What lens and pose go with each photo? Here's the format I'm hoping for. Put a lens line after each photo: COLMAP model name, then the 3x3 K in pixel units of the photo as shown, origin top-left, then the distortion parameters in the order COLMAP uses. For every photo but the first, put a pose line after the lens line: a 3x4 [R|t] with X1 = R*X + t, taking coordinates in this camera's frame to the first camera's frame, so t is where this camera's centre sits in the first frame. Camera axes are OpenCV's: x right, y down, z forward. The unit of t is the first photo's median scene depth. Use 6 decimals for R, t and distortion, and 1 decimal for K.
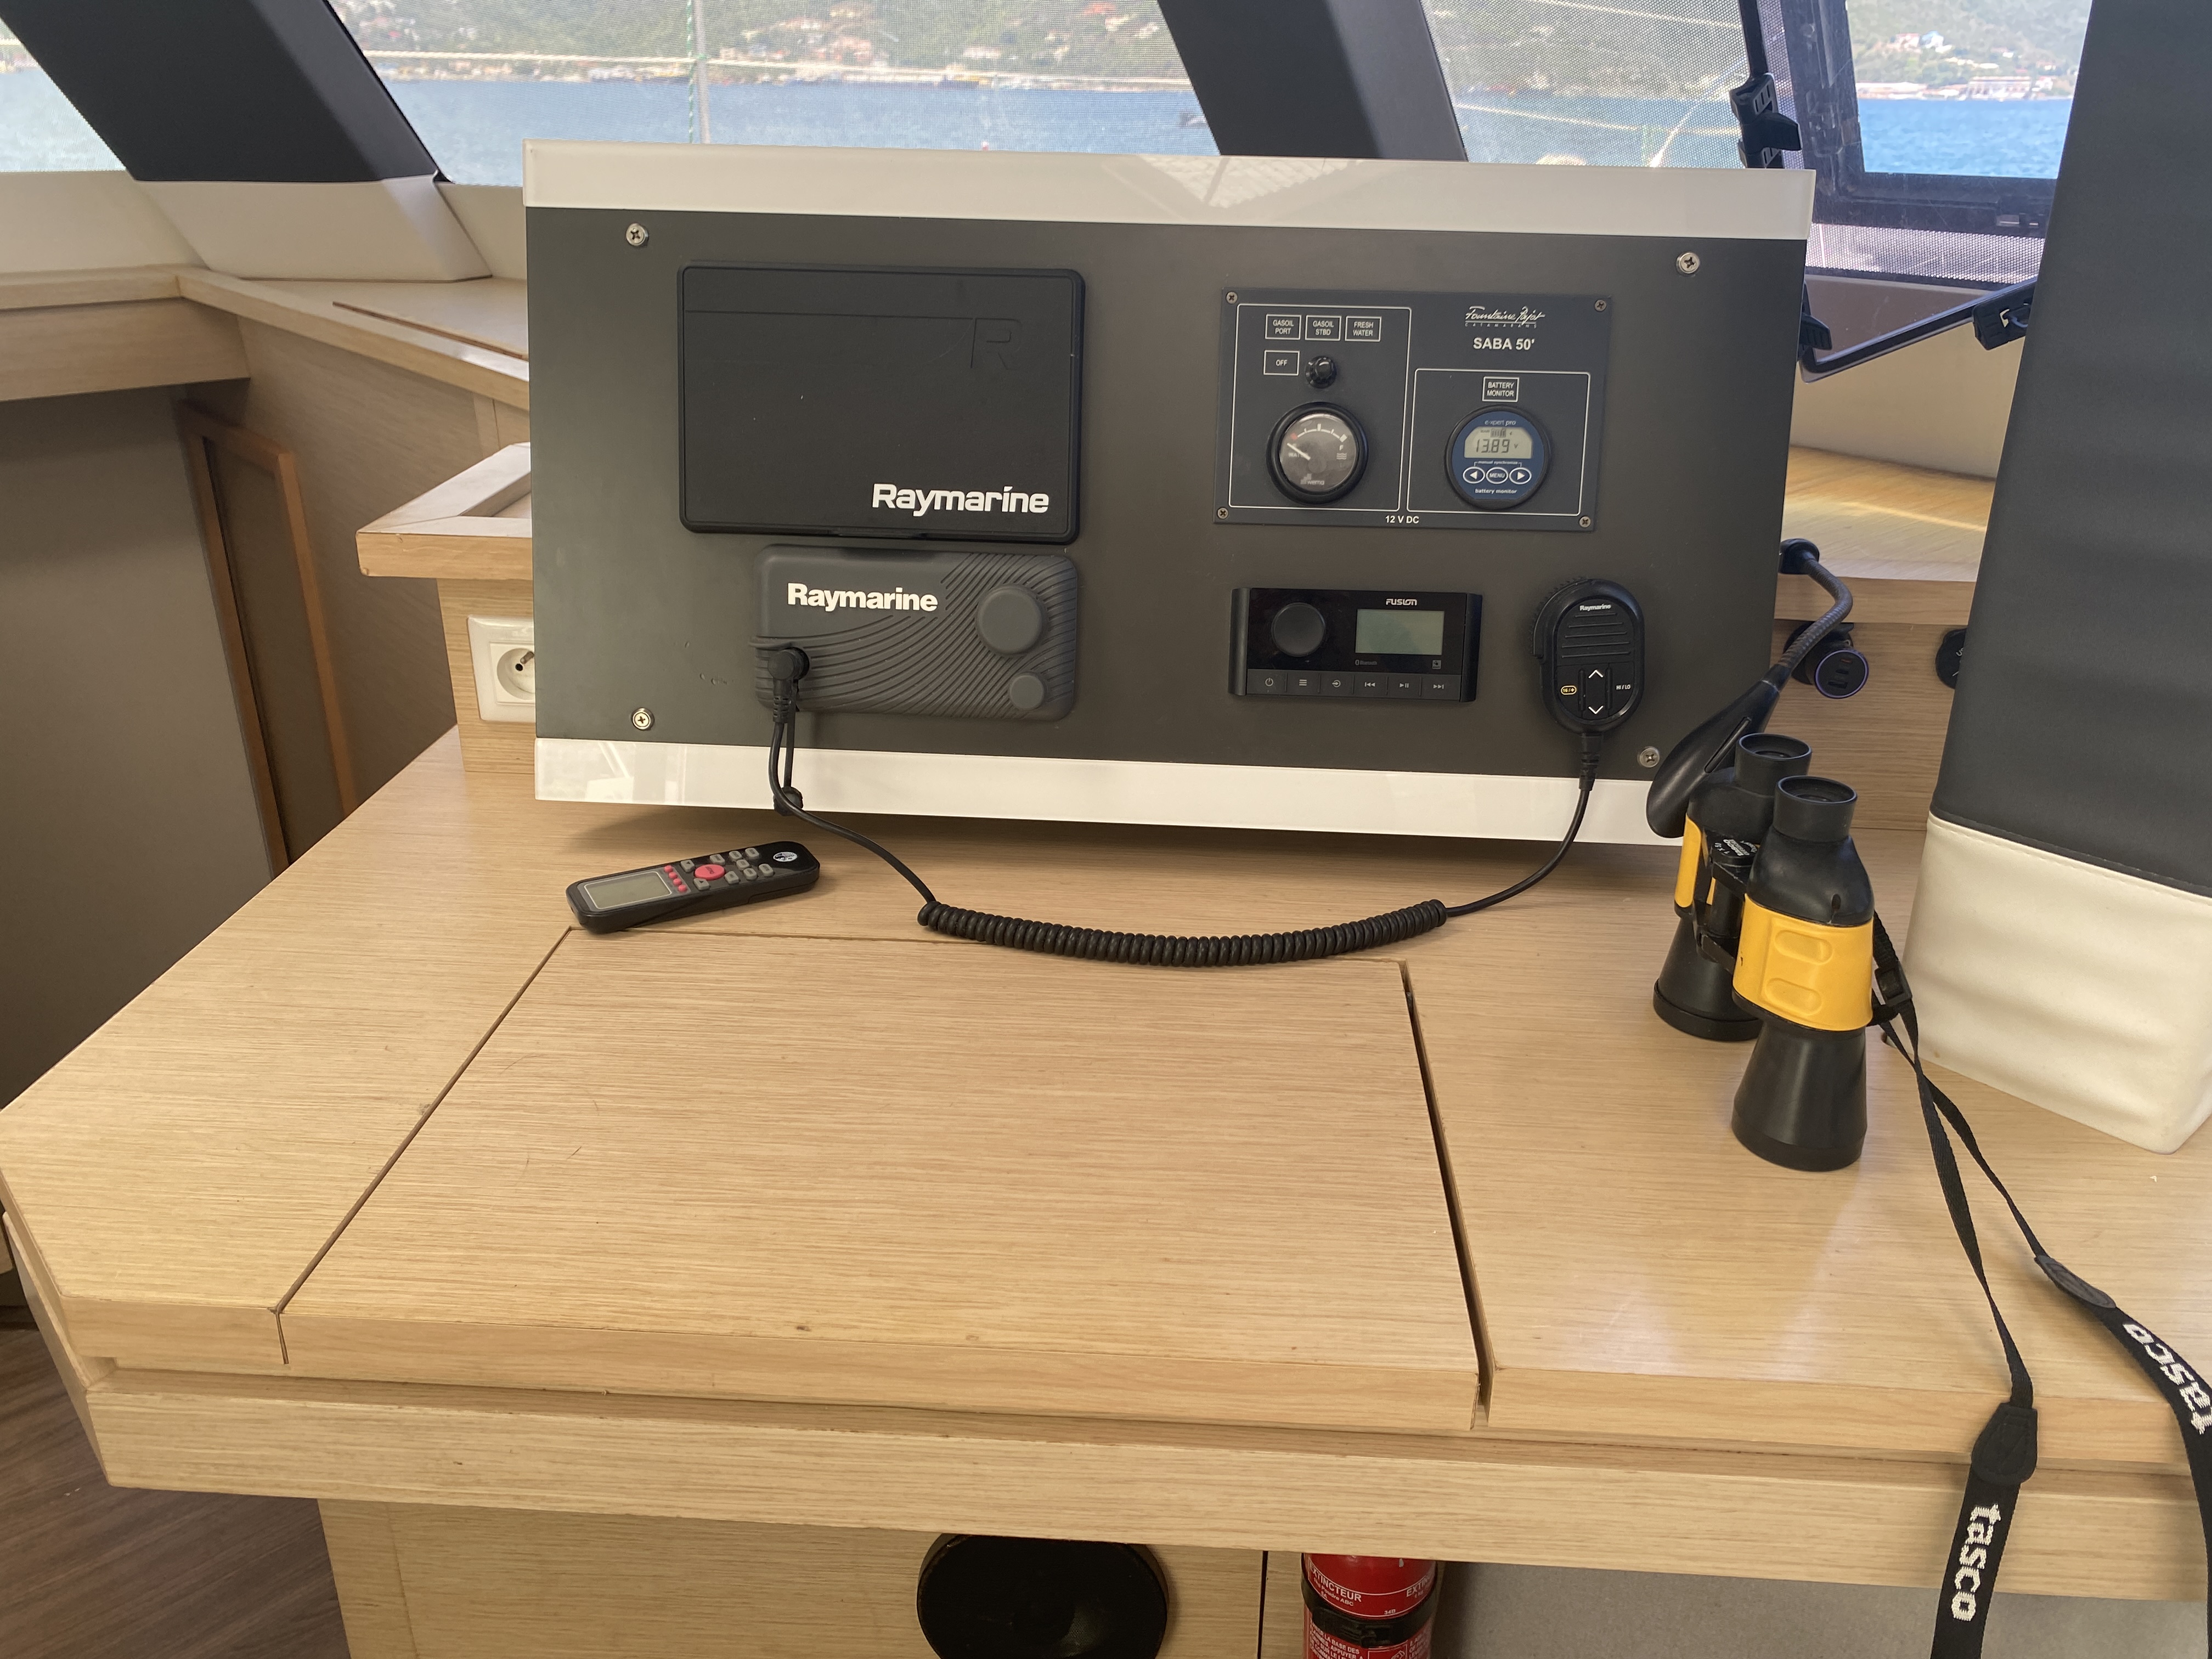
lens RADIAL K [[1684.3, 0, 1106.0], [0, 1684.3, 829.5], [0, 0, 1]] dist [0.000166, -0.044476]
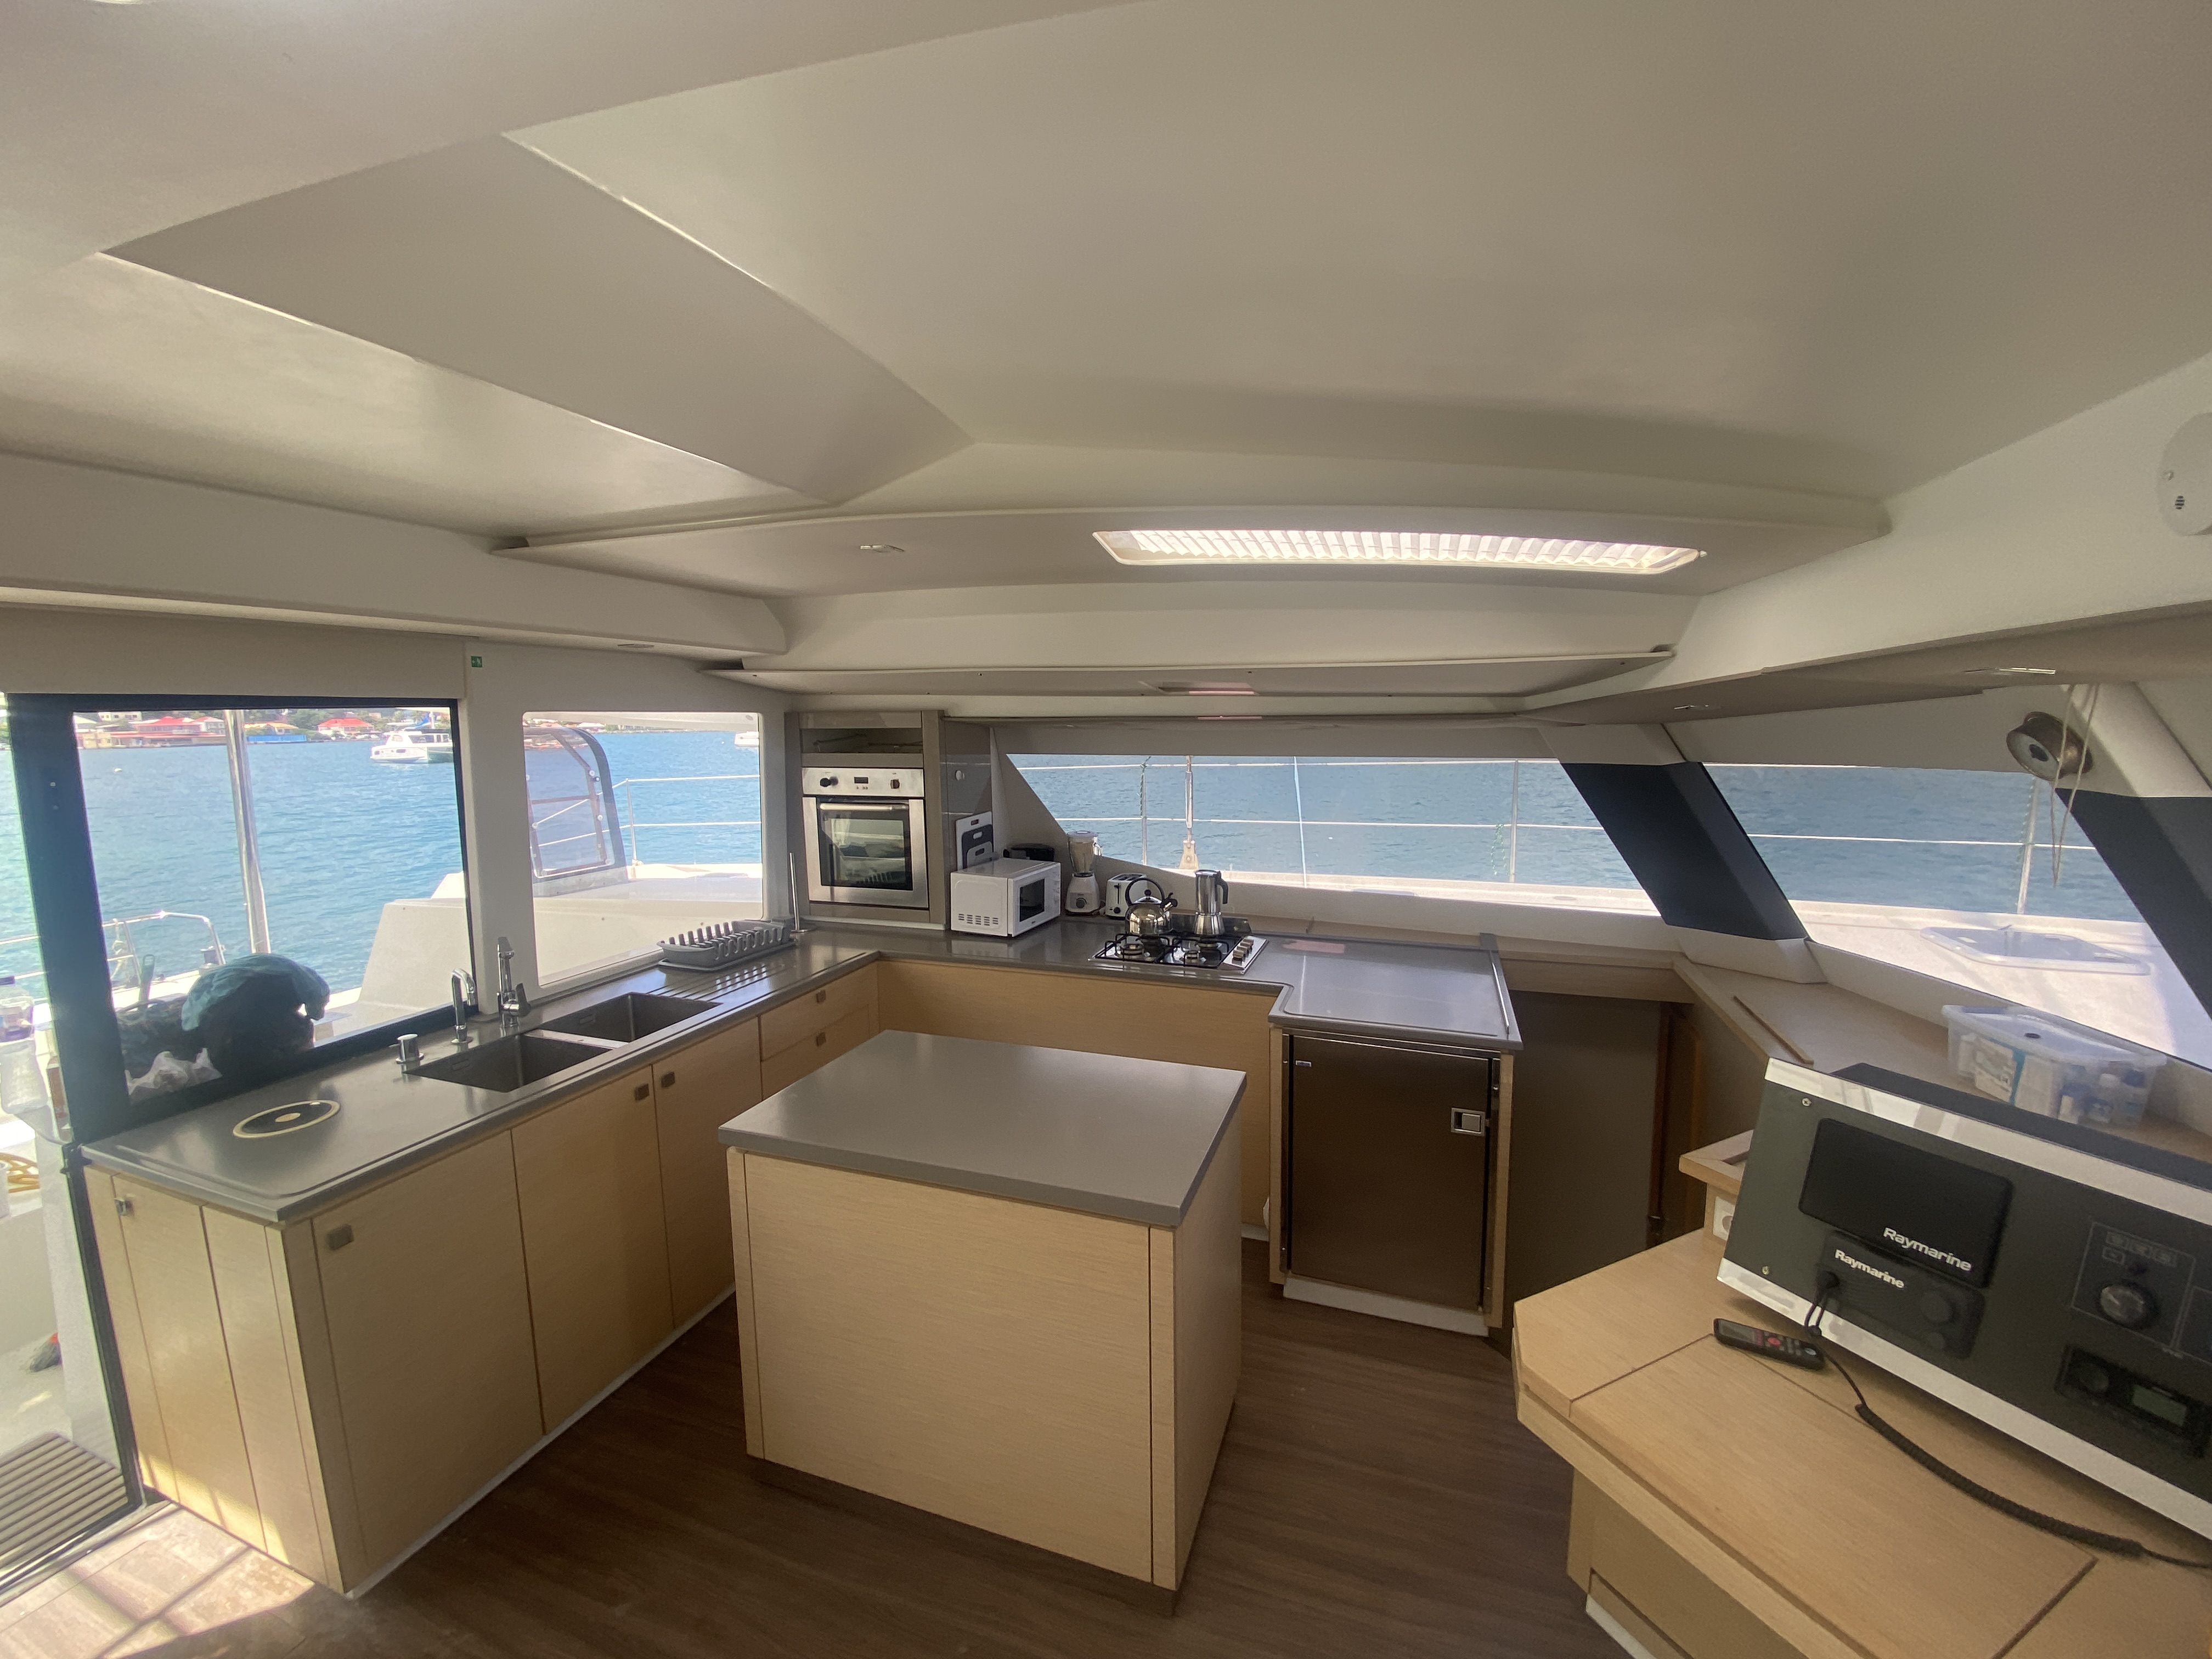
lens RADIAL K [[895.6, 0, 1151.2], [0, 895.6, 826.7], [0, 0, 1]] dist [0.045852, -0.027877]
pose [[0.499855, 0.087423, -0.861686, 0.444702], [-0.338575, 0.935449, -0.101497, -0.255227], [0.797190, 0.342479, 0.497188, -0.786842]]
